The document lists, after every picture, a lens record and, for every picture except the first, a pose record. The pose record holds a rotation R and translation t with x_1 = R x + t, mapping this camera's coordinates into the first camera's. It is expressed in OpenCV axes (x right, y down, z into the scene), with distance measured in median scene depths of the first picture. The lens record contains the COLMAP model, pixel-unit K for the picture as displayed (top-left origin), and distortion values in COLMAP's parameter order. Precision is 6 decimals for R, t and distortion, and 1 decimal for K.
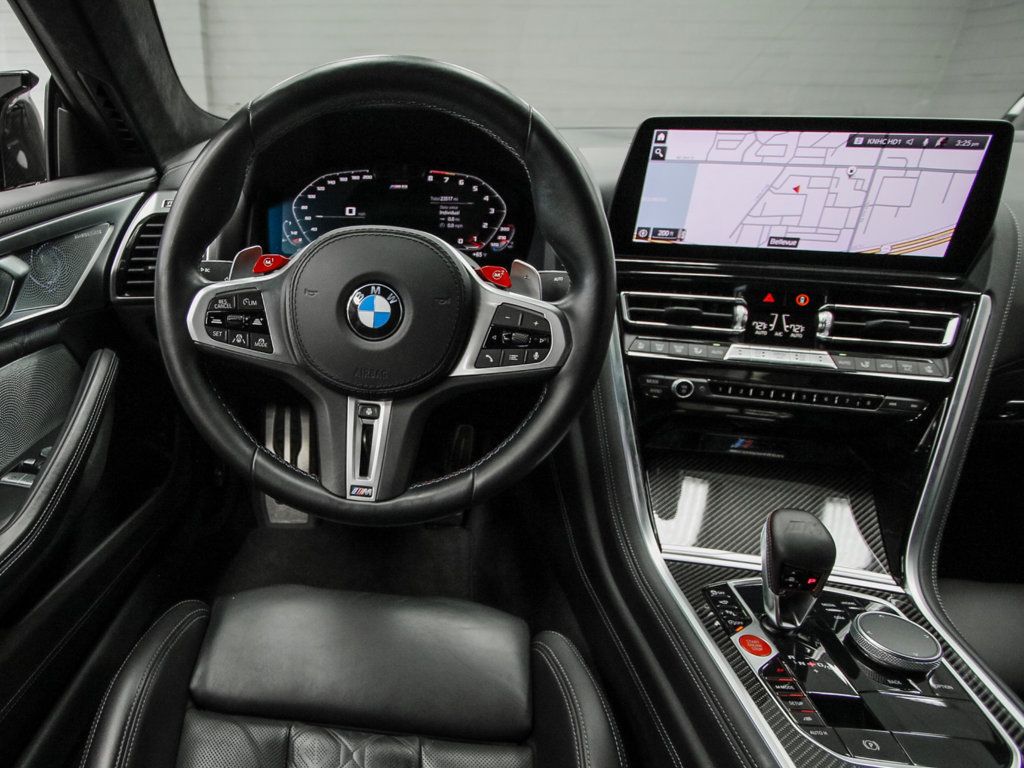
lens RADIAL K [[629.9, 0, 339.4], [0, 629.9, 447.0], [0, 0, 1]] dist [-0.024551, 0.004954]
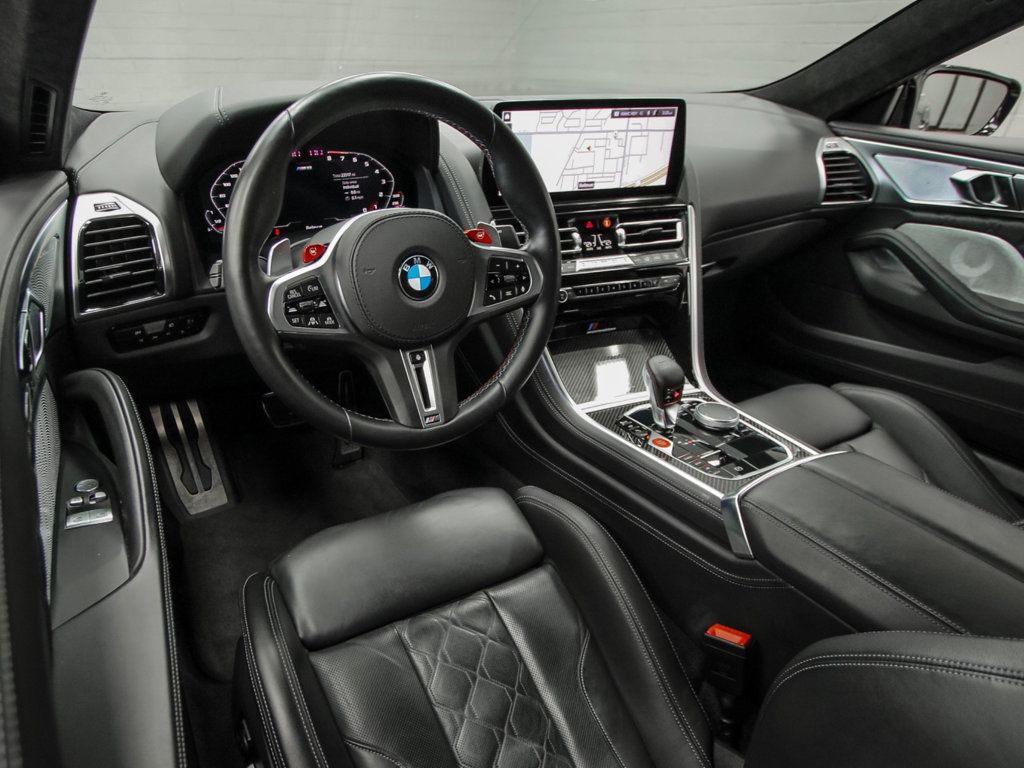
lens RADIAL K [[629.8, 0, 418.0], [0, 629.8, 444.7], [0, 0, 1]] dist [-0.018174, 0.001777]
pose [[0.827205, -0.295624, 0.477847, -0.515907], [0.263786, 0.955187, 0.134291, -0.049609], [-0.496134, 0.014963, 0.868117, -0.080193]]
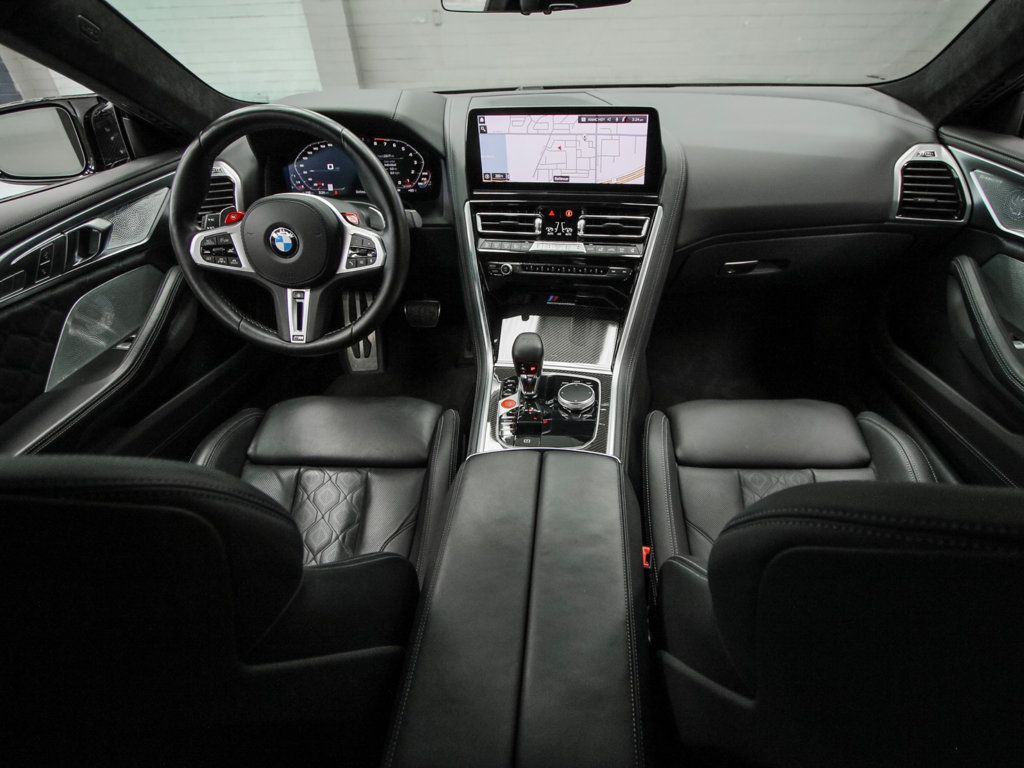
lens RADIAL K [[537.4, 0, 548.7], [0, 537.4, 380.9], [0, 0, 1]] dist [-0.018303, 0.000016]
pose [[0.996756, -0.068997, 0.041440, 0.596642], [0.063574, 0.990693, 0.120359, 0.043808], [-0.049359, -0.117334, 0.991865, -0.545957]]
